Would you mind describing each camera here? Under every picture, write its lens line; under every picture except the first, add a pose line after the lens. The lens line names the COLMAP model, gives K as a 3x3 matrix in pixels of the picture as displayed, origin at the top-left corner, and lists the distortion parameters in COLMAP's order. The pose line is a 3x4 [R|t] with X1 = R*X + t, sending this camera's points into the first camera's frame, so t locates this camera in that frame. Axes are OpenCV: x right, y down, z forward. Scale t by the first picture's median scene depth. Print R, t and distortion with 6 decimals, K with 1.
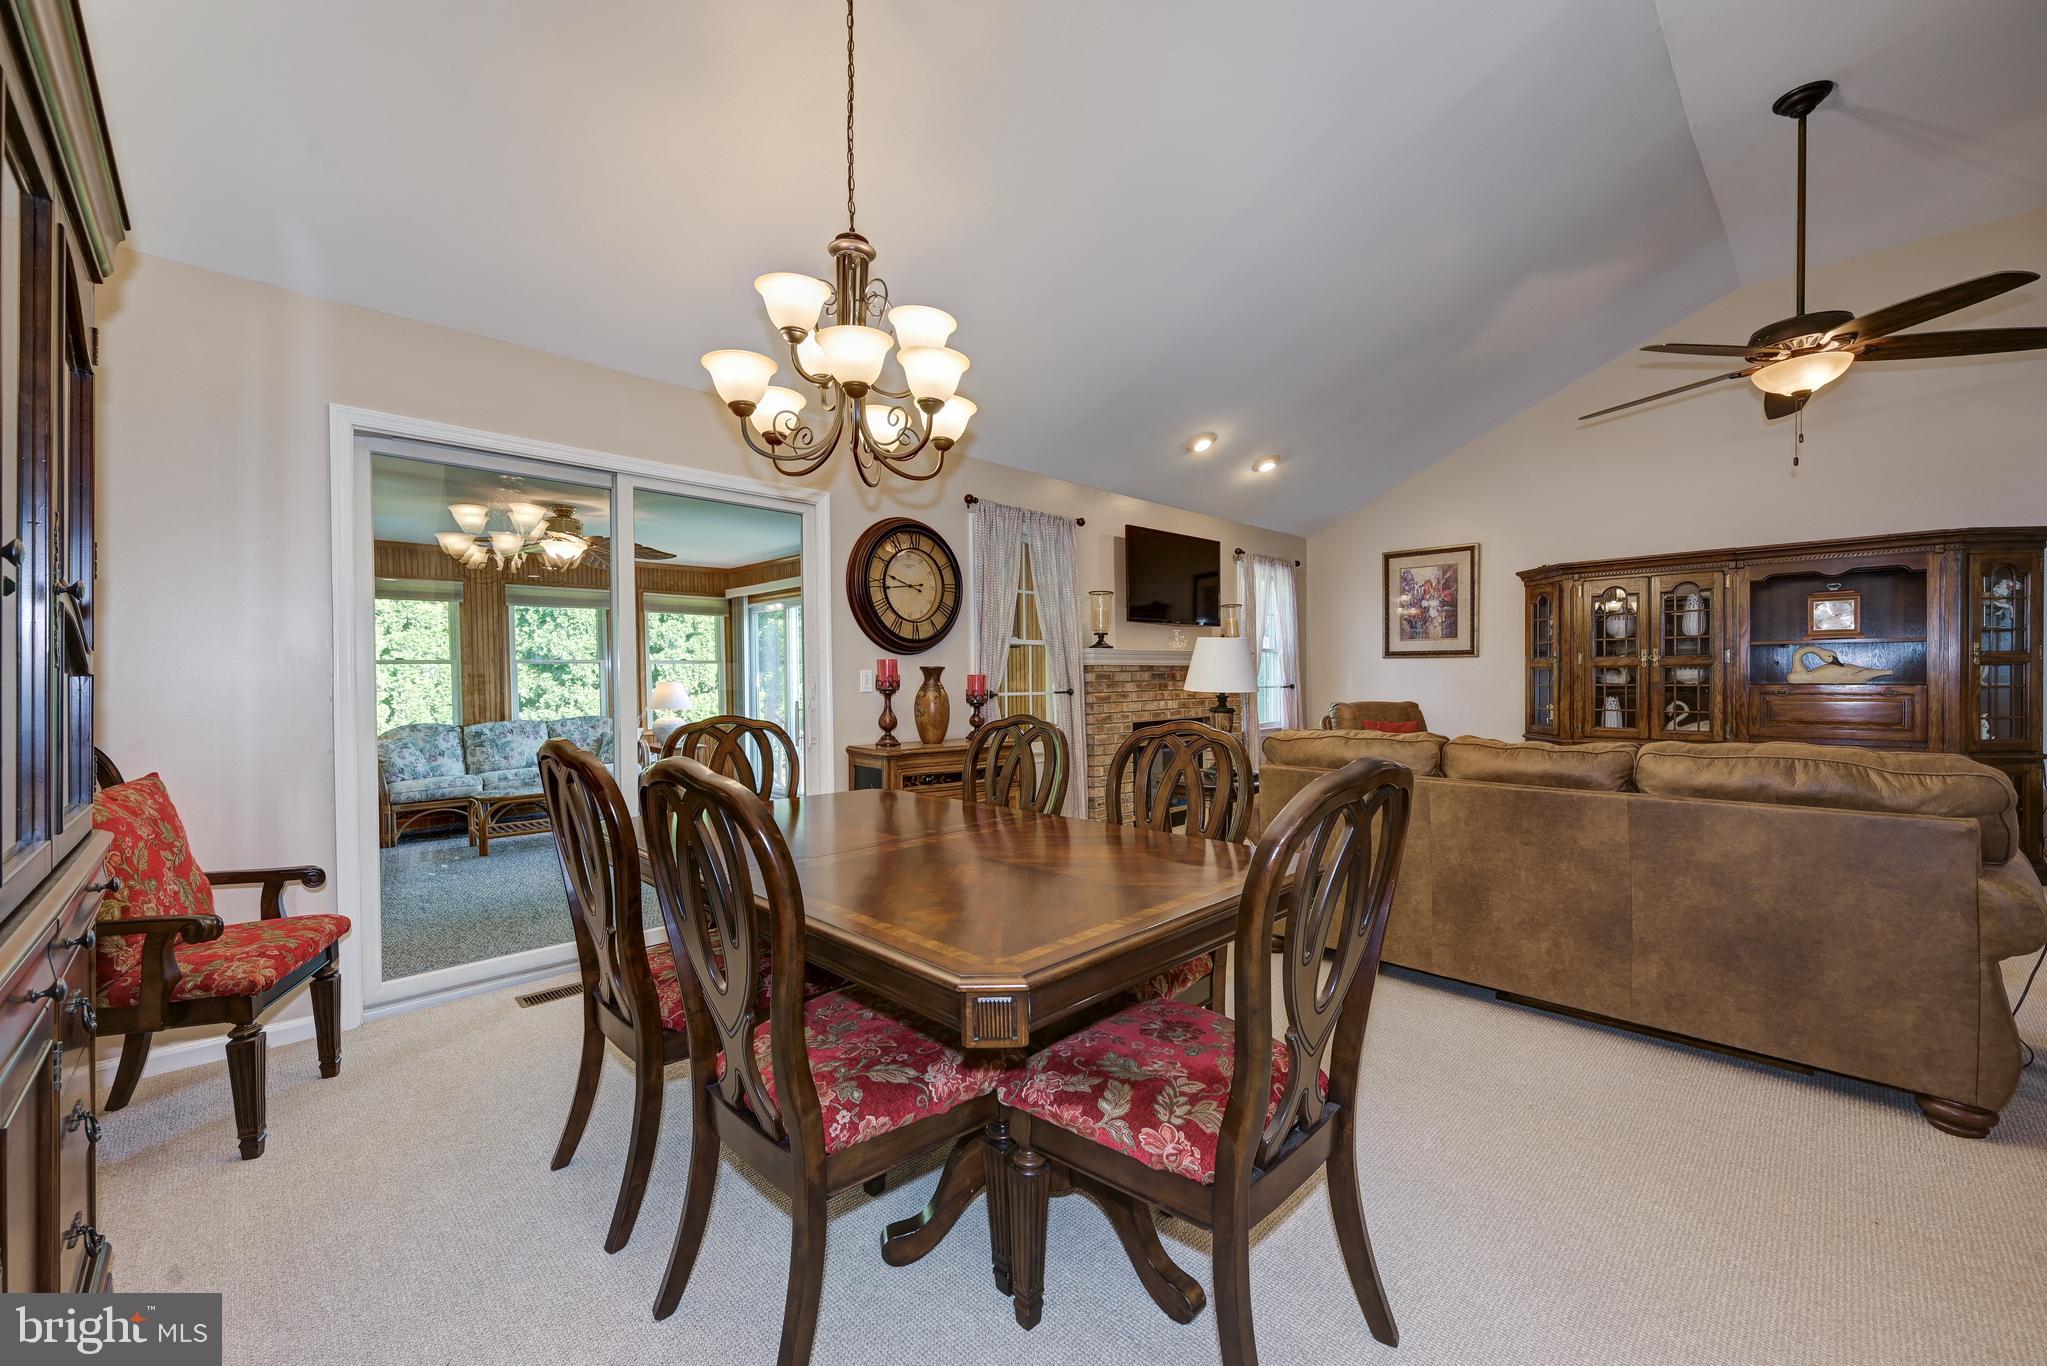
lens RADIAL K [[814.7, 0, 1029.1], [0, 814.7, 688.0], [0, 0, 1]] dist [0.002458, 0.000281]
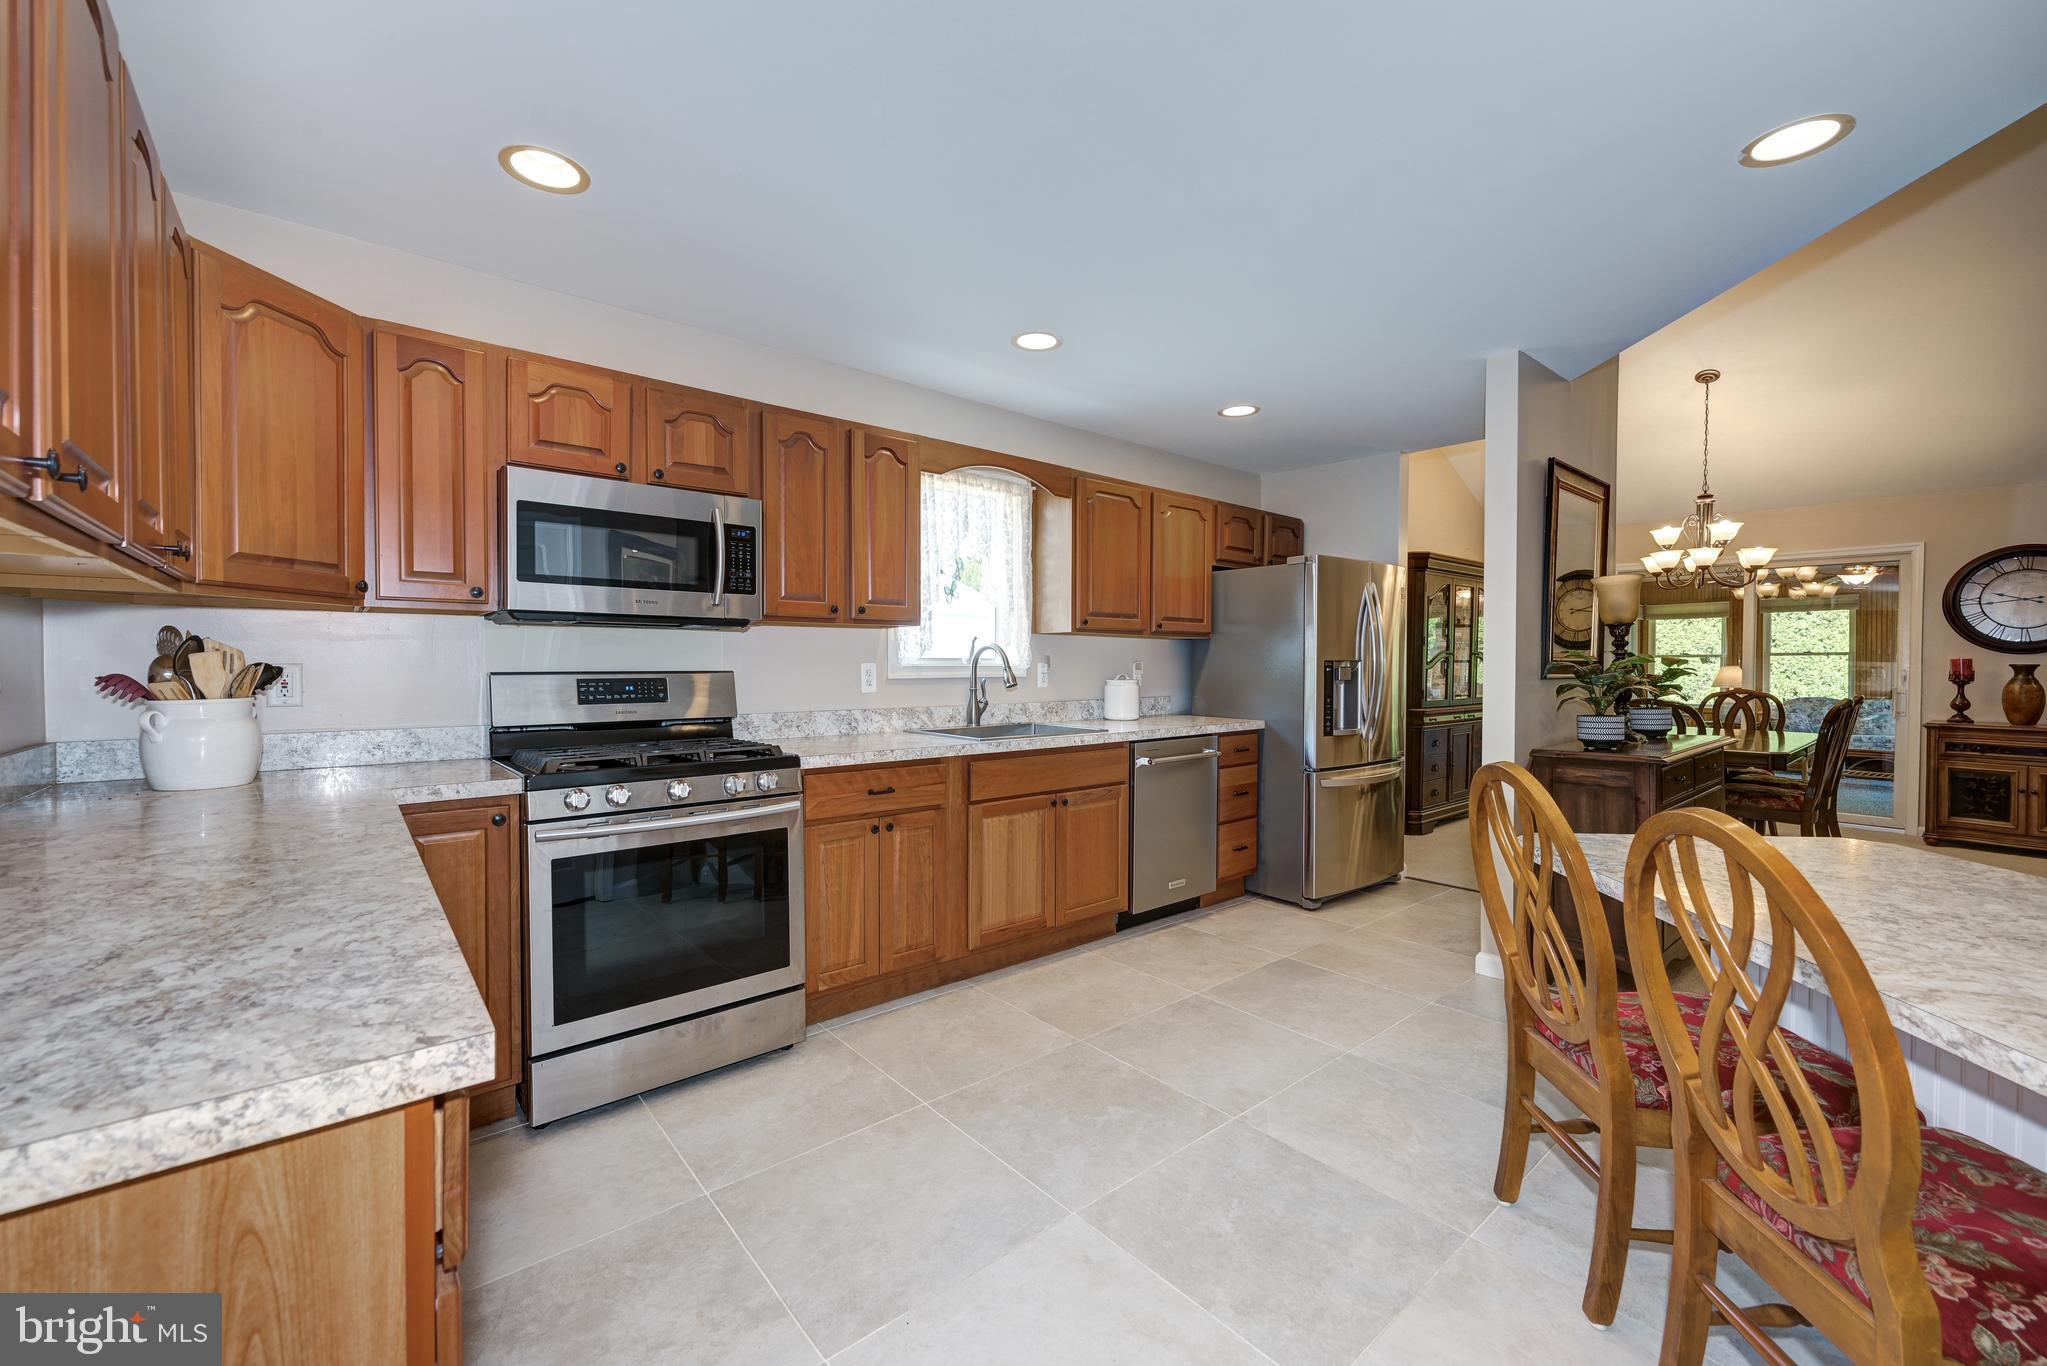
lens RADIAL K [[820.7, 0, 1042.4], [0, 820.7, 672.7], [0, 0, 1]] dist [0.005807, 0.000445]
pose [[-0.056811, 0.021251, -0.998159, 0.933009], [-0.015876, 0.999628, 0.022186, -0.012795], [0.998259, 0.017107, -0.056452, -0.331573]]
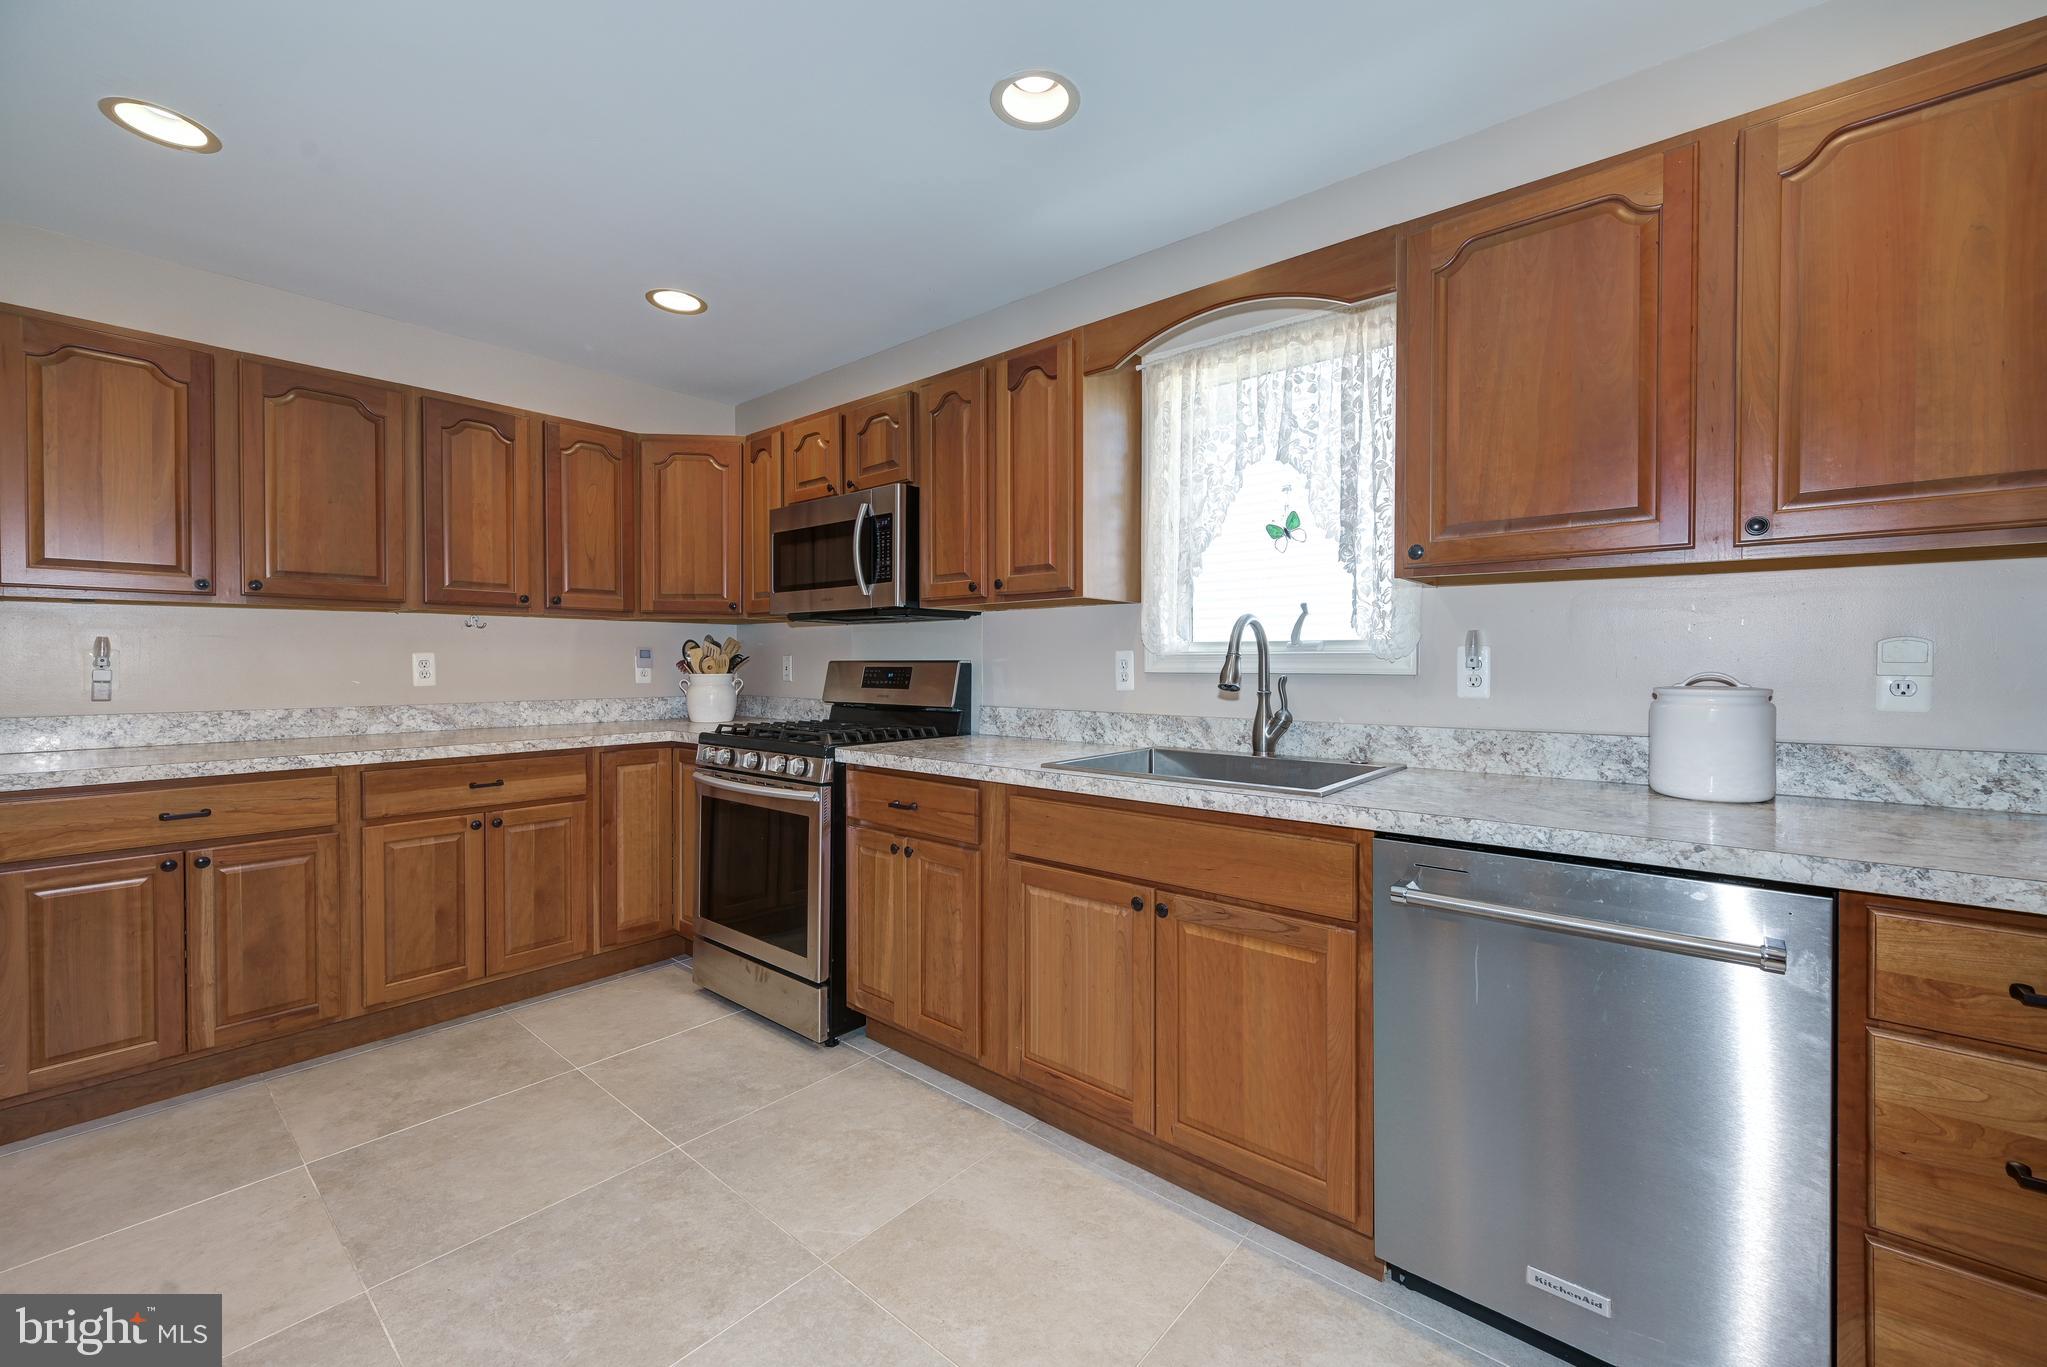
lens RADIAL K [[823.1, 0, 1032.5], [0, 823.1, 670.8], [0, 0, 1]] dist [0.001505, 0.000184]
pose [[-0.995254, 0.009455, -0.096851, 0.419786], [0.007165, 0.999687, 0.023960, -0.004579], [0.097047, 0.023152, -0.995011, -0.044931]]
